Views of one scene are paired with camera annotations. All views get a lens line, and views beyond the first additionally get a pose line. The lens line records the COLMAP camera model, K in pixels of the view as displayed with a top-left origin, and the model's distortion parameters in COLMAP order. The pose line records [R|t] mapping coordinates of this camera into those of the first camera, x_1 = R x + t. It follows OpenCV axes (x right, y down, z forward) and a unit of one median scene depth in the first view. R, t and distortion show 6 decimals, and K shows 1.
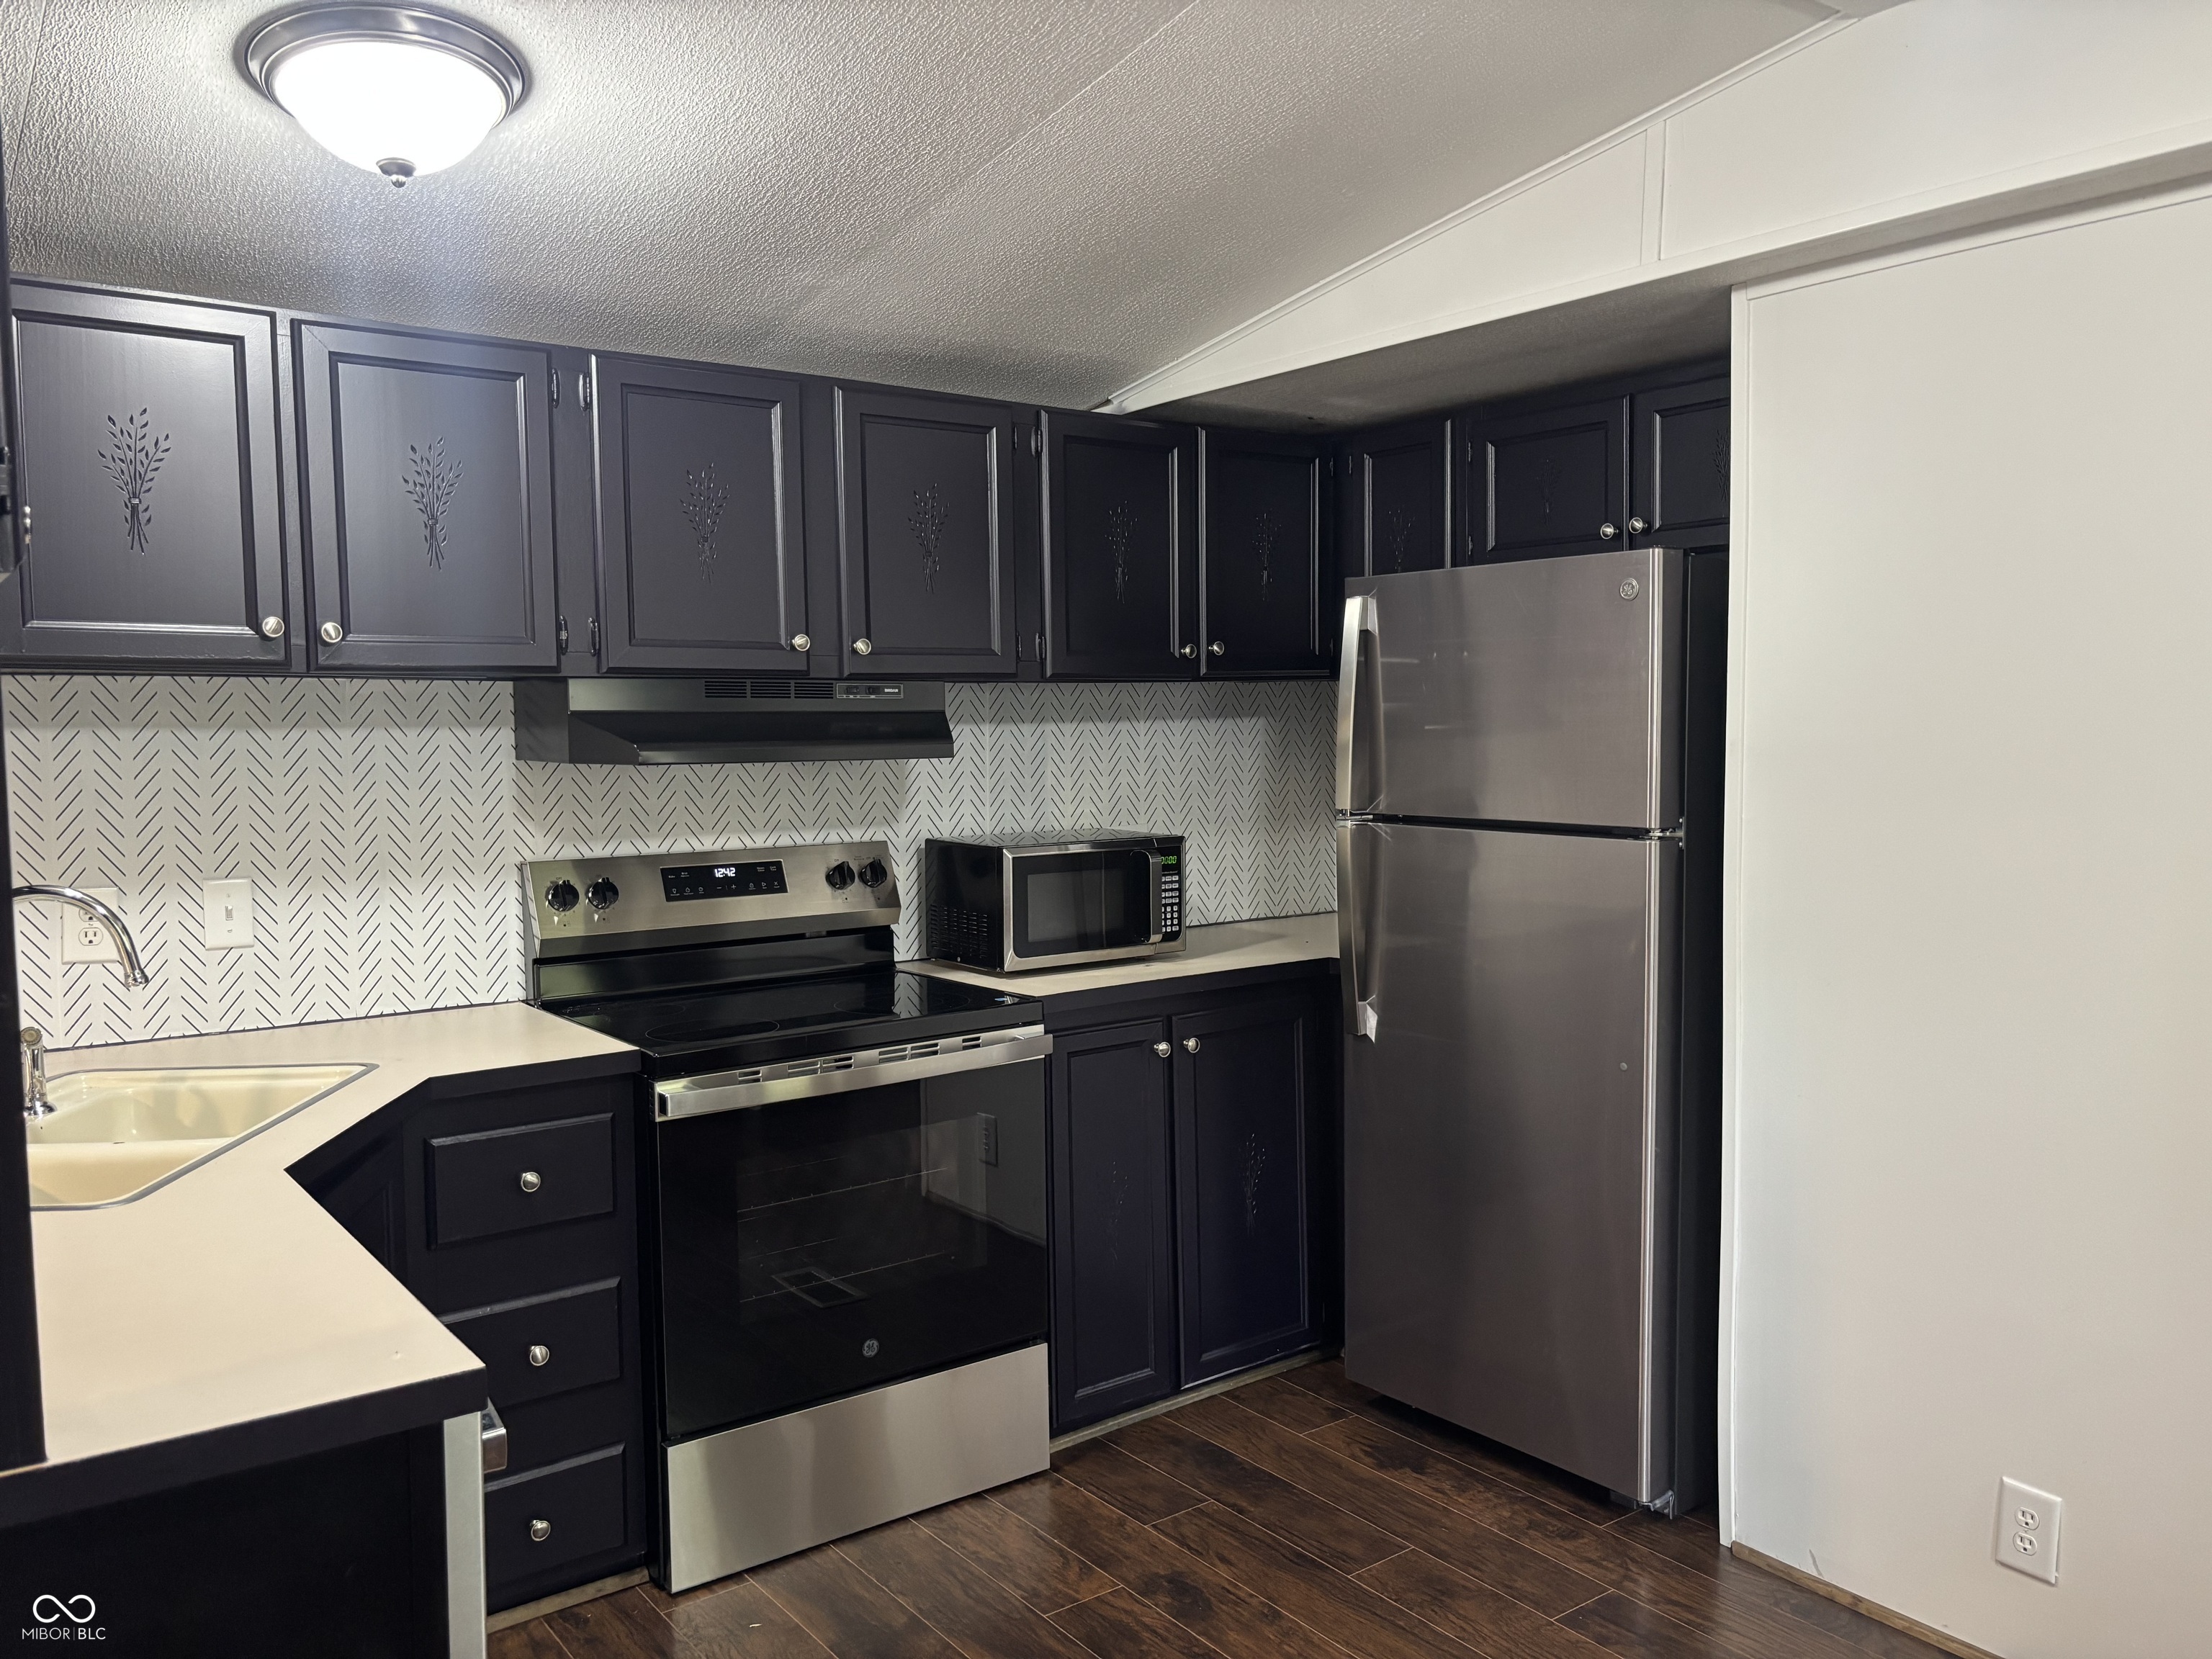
lens RADIAL K [[1685.3, 0, 1111.0], [0, 1685.3, 826.6], [0, 0, 1]] dist [0.053221, -0.017556]
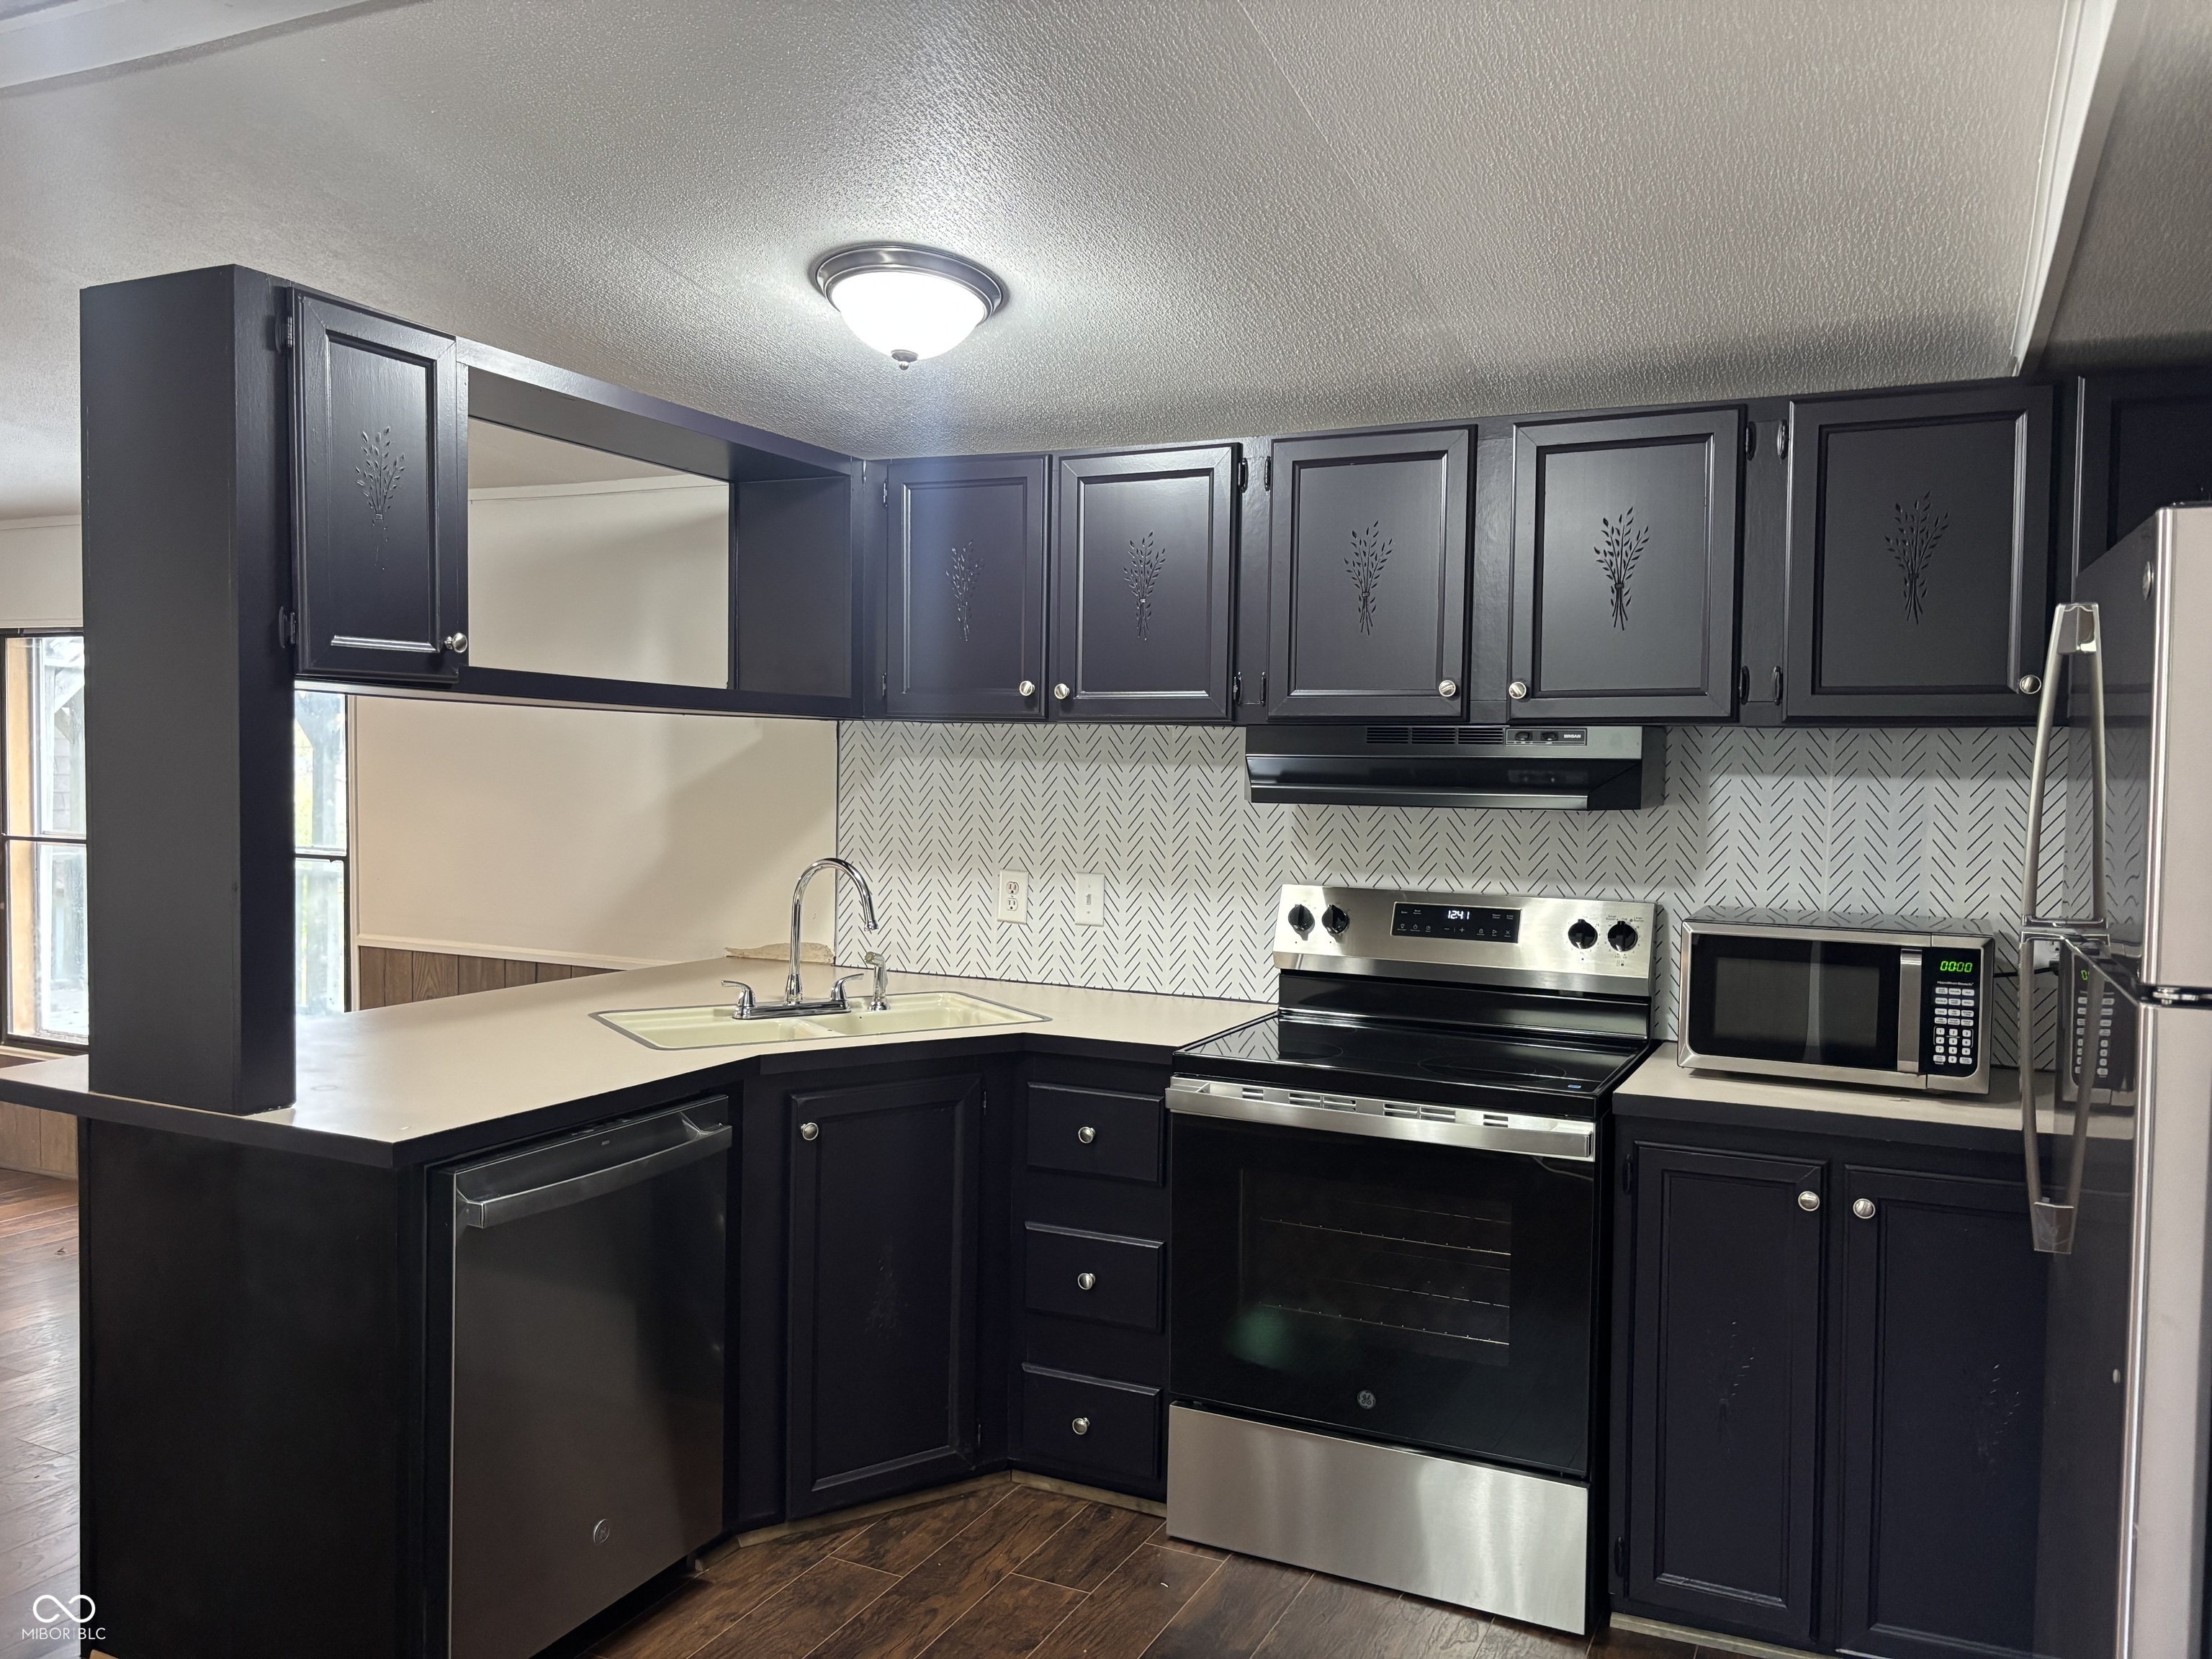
lens RADIAL K [[1560.7, 0, 1109.1], [0, 1560.7, 828.2], [0, 0, 1]] dist [0.018452, -0.006934]
pose [[0.477511, 0.053398, -0.877002, 0.502437], [-0.078906, 0.996725, 0.017725, -0.025180], [0.875075, 0.060736, 0.480160, 0.366586]]
